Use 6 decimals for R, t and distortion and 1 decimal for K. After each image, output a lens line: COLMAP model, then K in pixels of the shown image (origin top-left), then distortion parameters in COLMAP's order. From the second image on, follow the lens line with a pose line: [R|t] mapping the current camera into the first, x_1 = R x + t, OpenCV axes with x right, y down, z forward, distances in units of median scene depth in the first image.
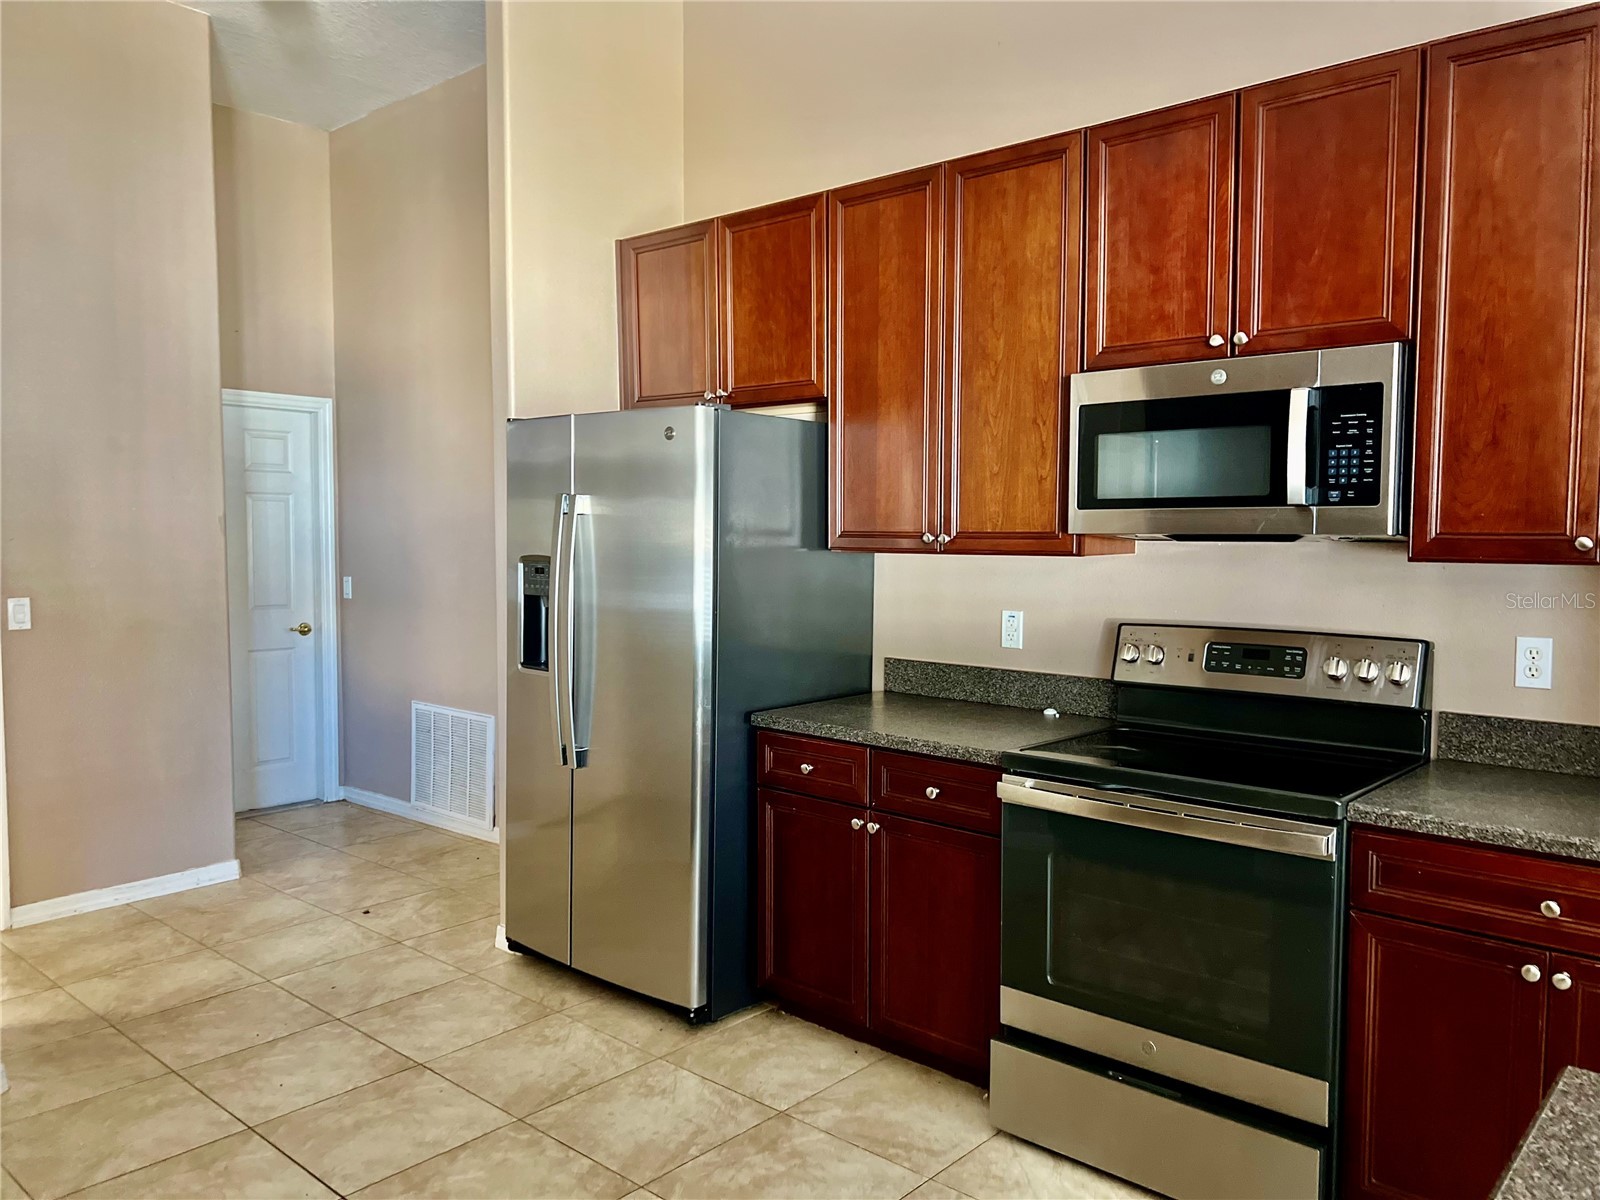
lens RADIAL K [[1197.5, 0, 801.2], [0, 1197.5, 600.4], [0, 0, 1]] dist [0.068811, -0.076318]
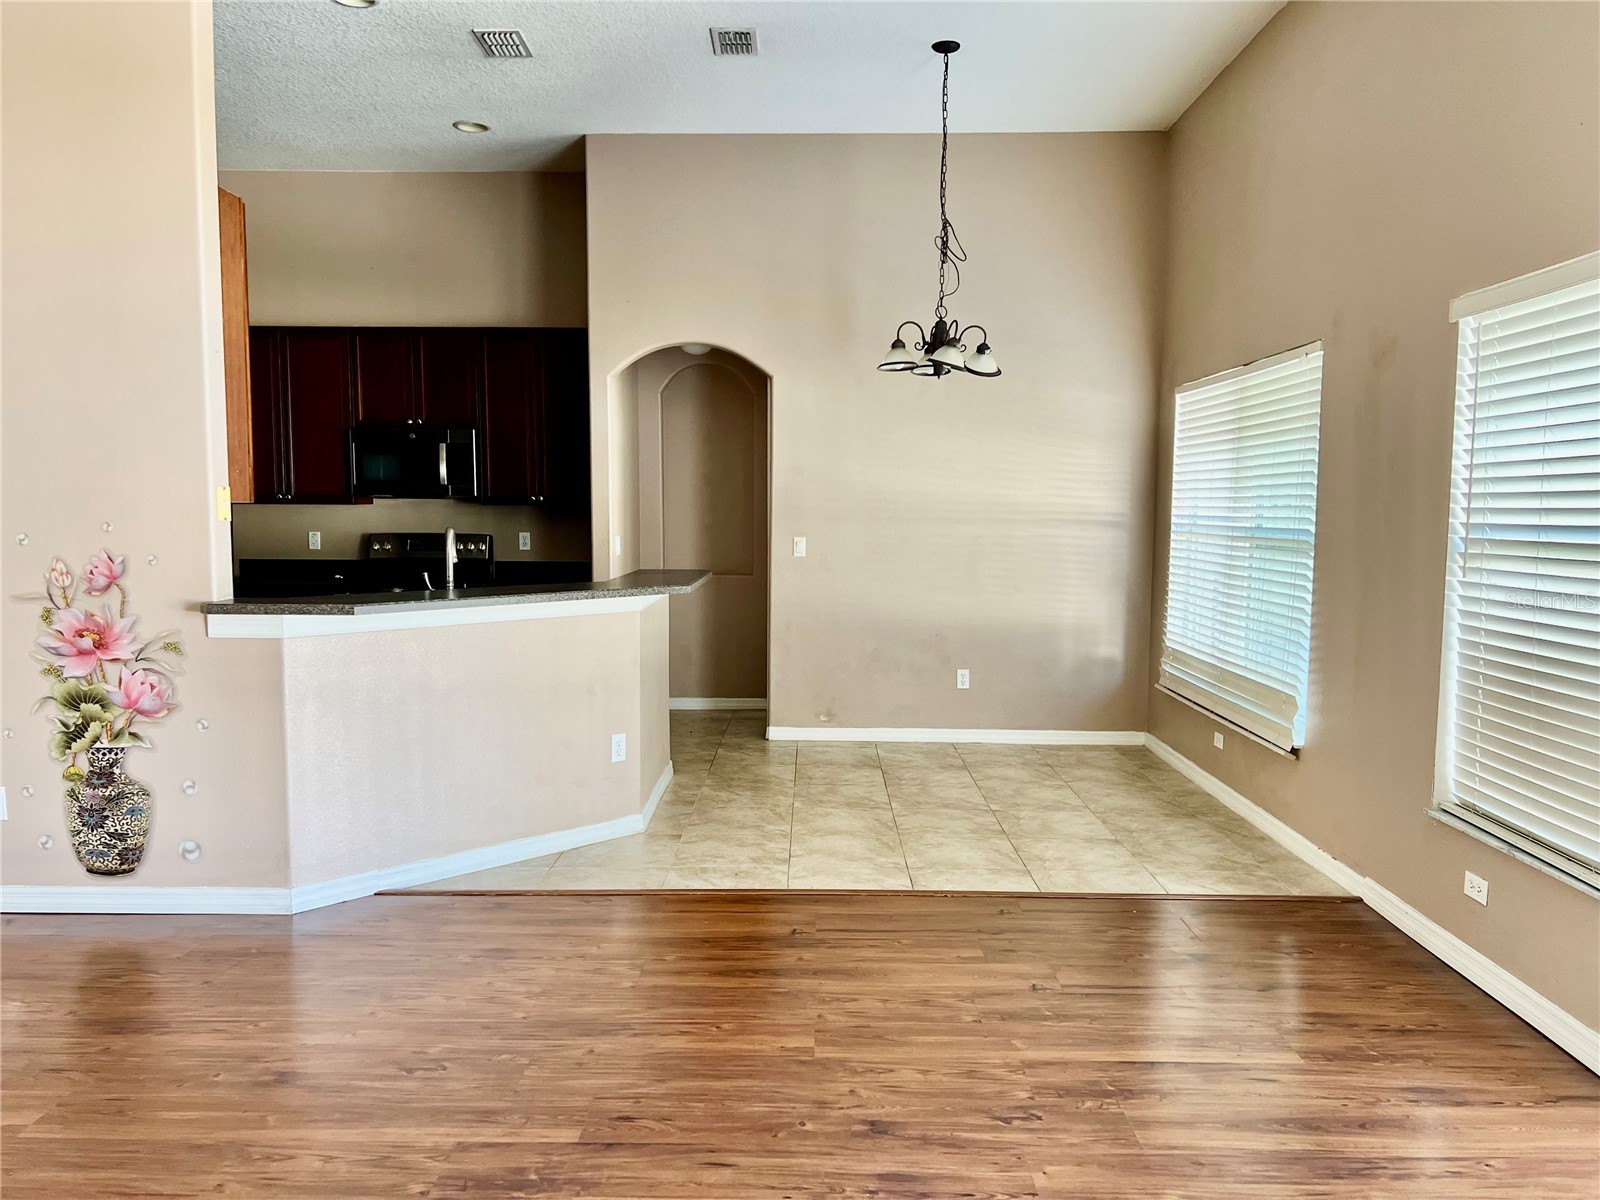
lens RADIAL K [[1197.5, 0, 798.3], [0, 1197.5, 600.2], [0, 0, 1]] dist [0.068811, -0.076318]
pose [[0.752992, -0.053944, 0.655815, -0.683787], [0.036374, 0.998523, 0.040370, 0.086956], [-0.657023, -0.006543, 0.753842, -1.373097]]
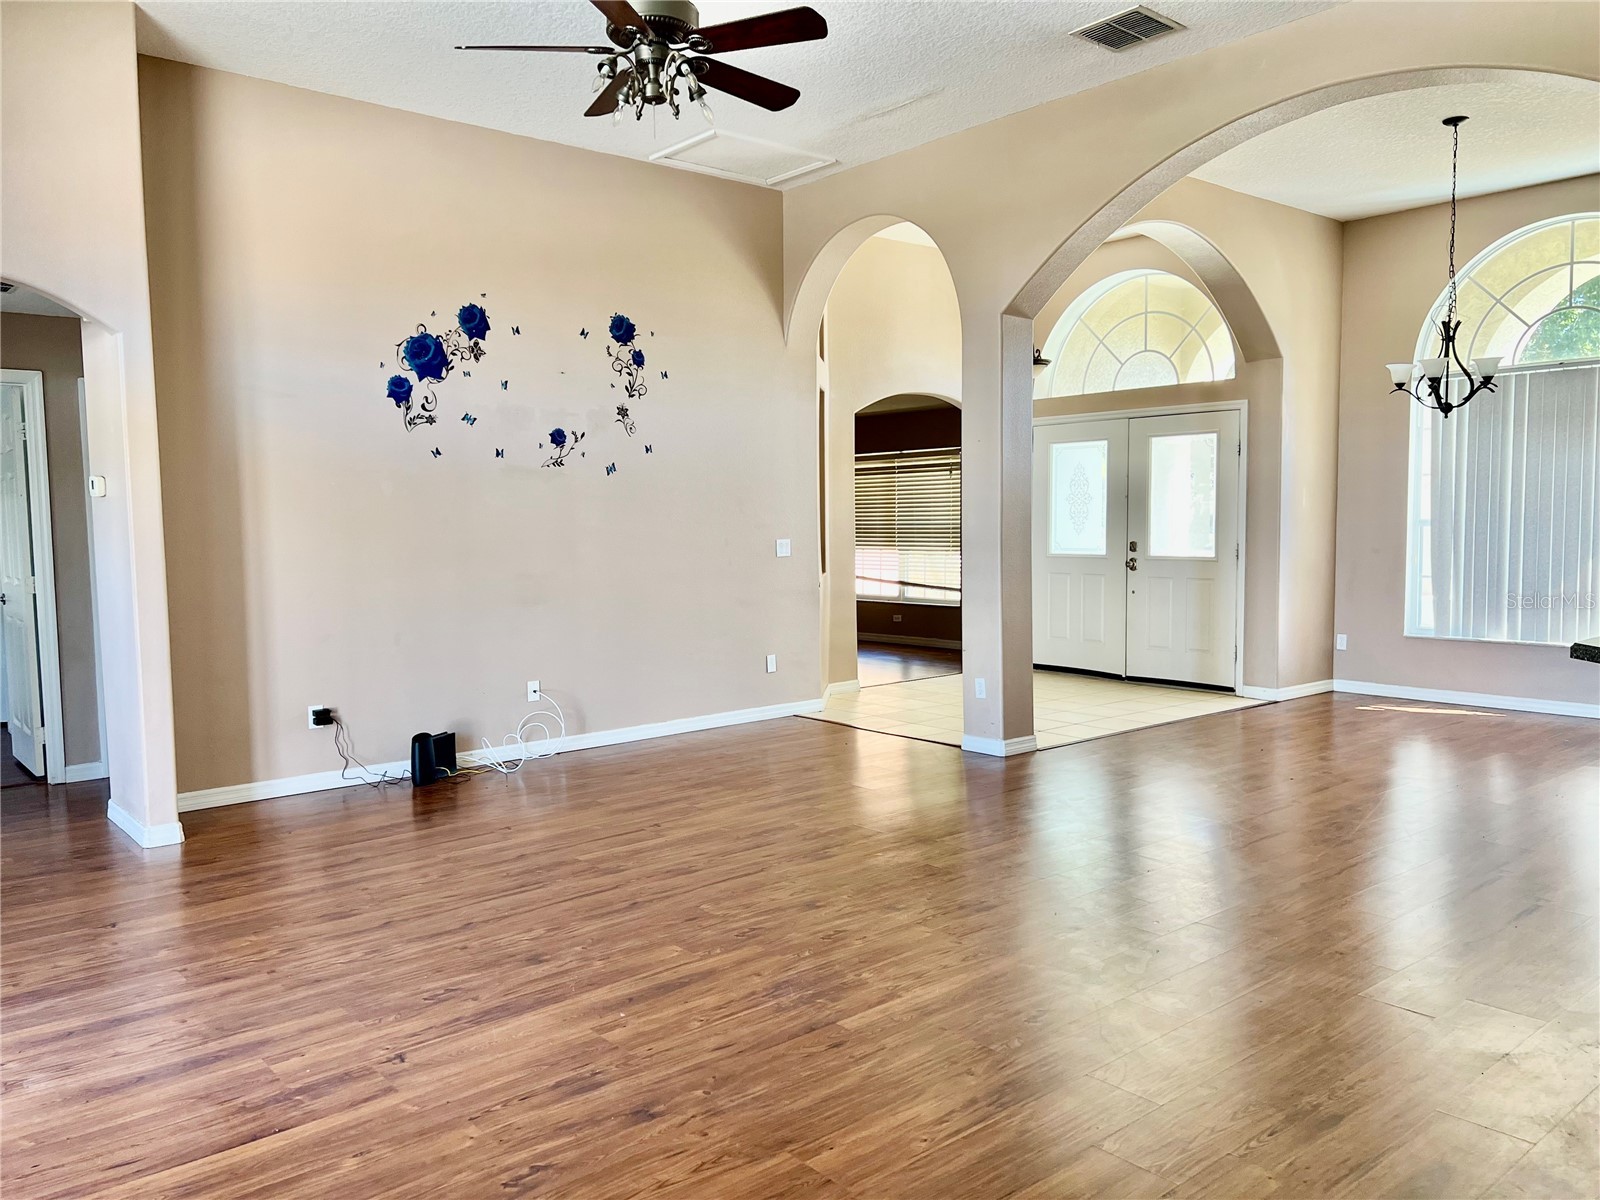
lens RADIAL K [[1197.5, 0, 802.7], [0, 1197.5, 613.9], [0, 0, 1]] dist [0.068811, -0.076318]
pose [[-0.131781, 0.078394, -0.988174, 0.731130], [-0.044214, 0.995411, 0.084864, 0.054573], [0.990292, 0.054875, -0.127710, -0.556417]]
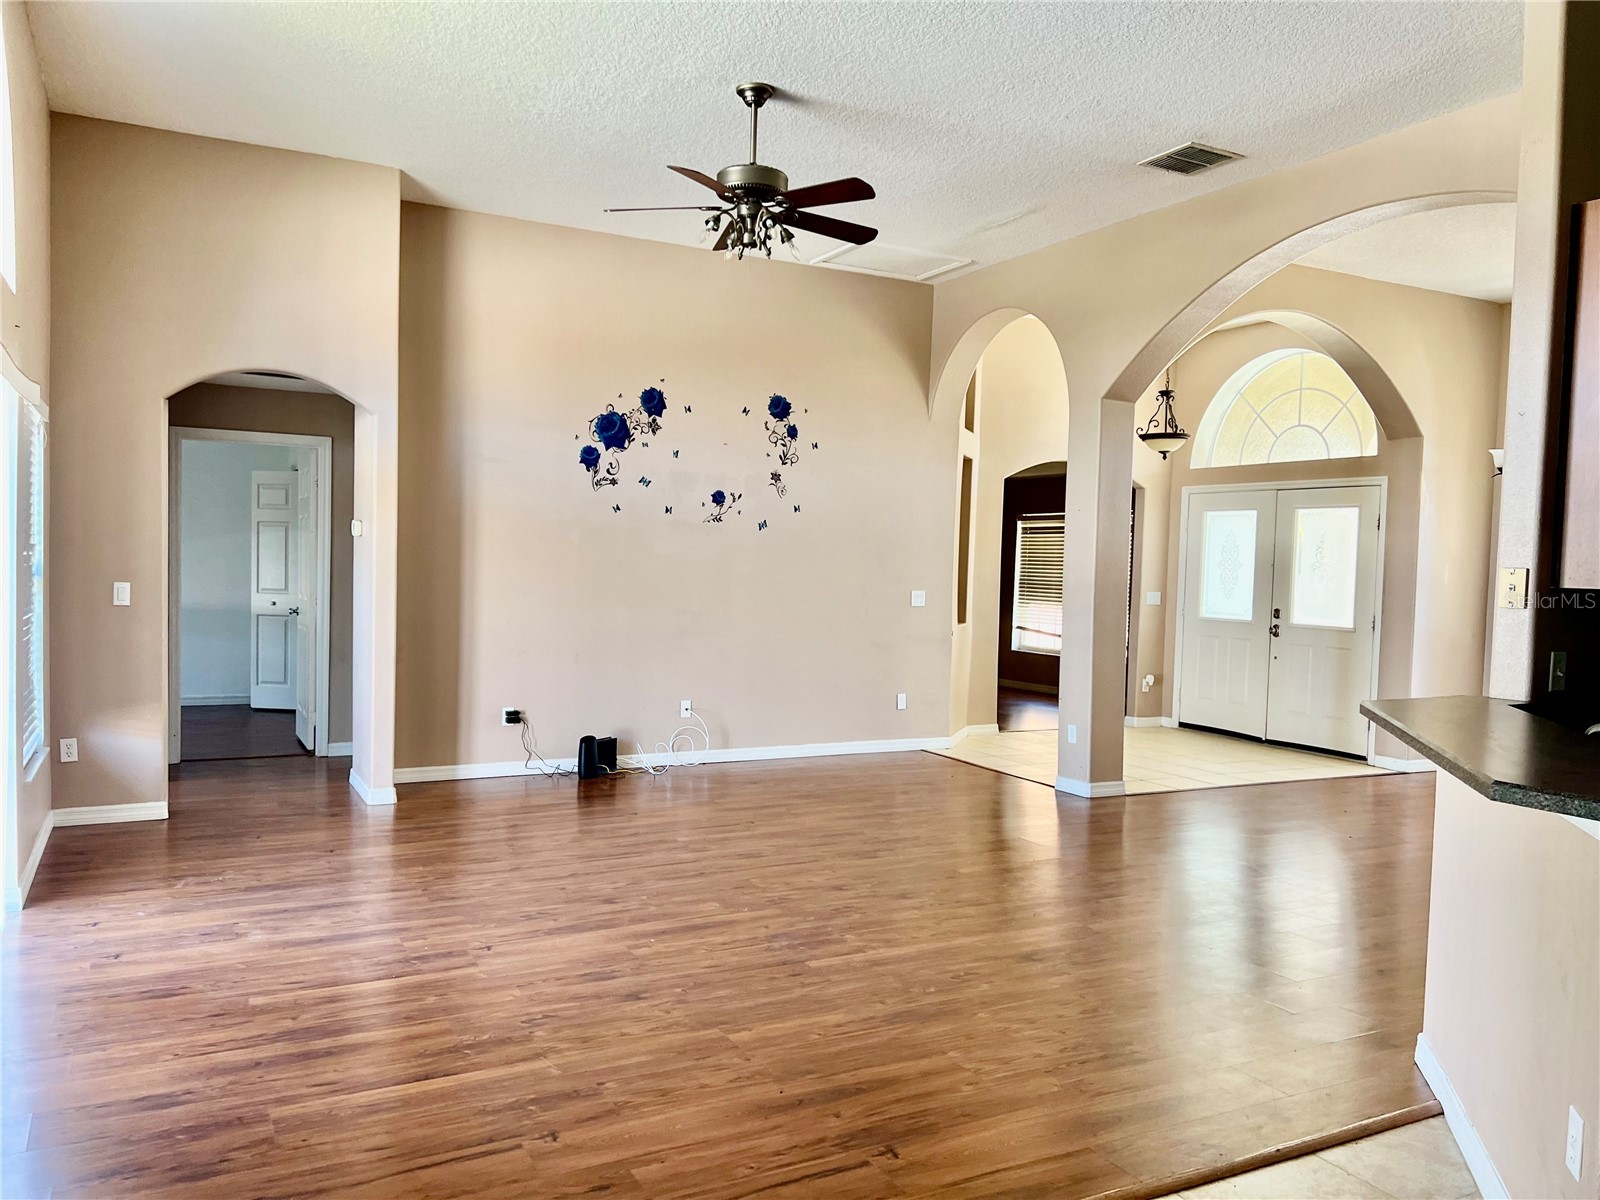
lens RADIAL K [[1197.5, 0, 798.0], [0, 1197.5, 623.3], [0, 0, 1]] dist [0.068811, -0.076318]
pose [[-0.343179, 0.034005, -0.938654, 0.983798], [-0.081301, 0.994518, 0.065753, 0.026026], [0.935745, 0.098878, -0.338534, -0.229647]]
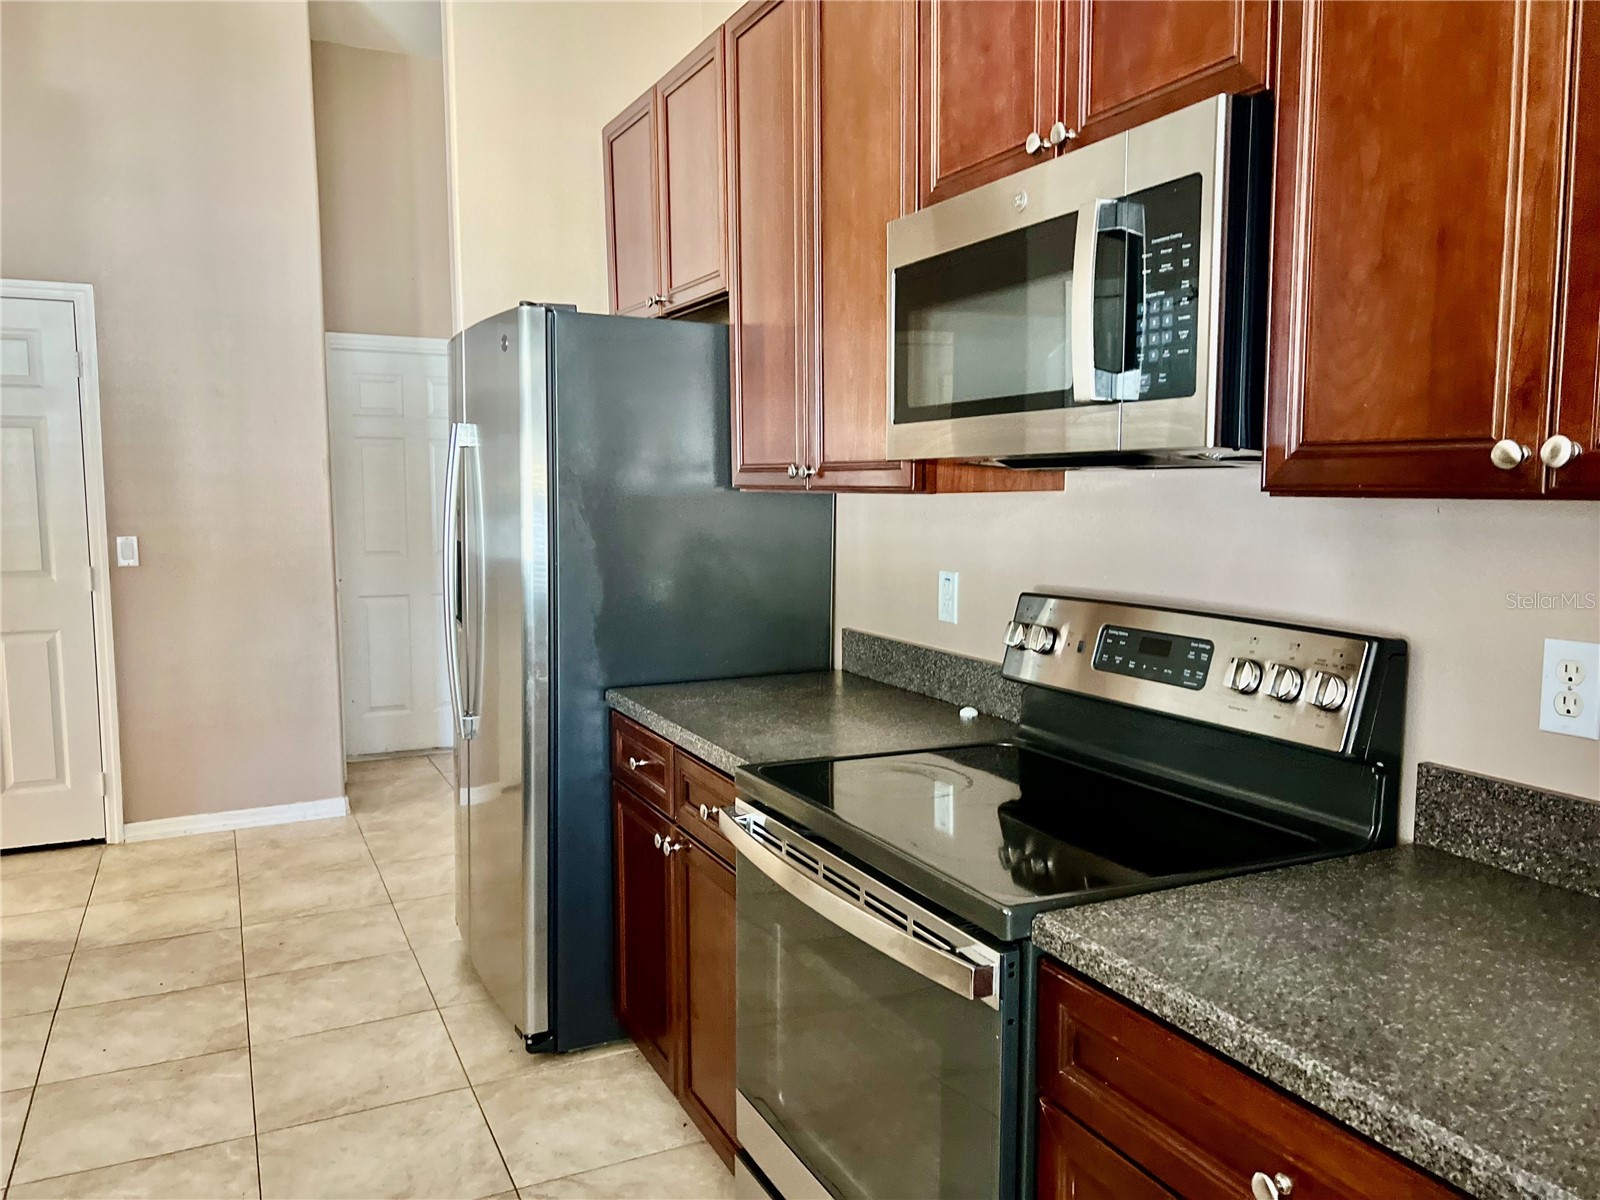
lens RADIAL K [[1197.5, 0, 797.4], [0, 1197.5, 604.4], [0, 0, 1]] dist [0.068811, -0.076318]
pose [[0.925279, 0.036118, -0.377563, 0.429993], [-0.021488, 0.998849, 0.042891, -0.000957], [0.378677, -0.031573, 0.924990, 0.333348]]
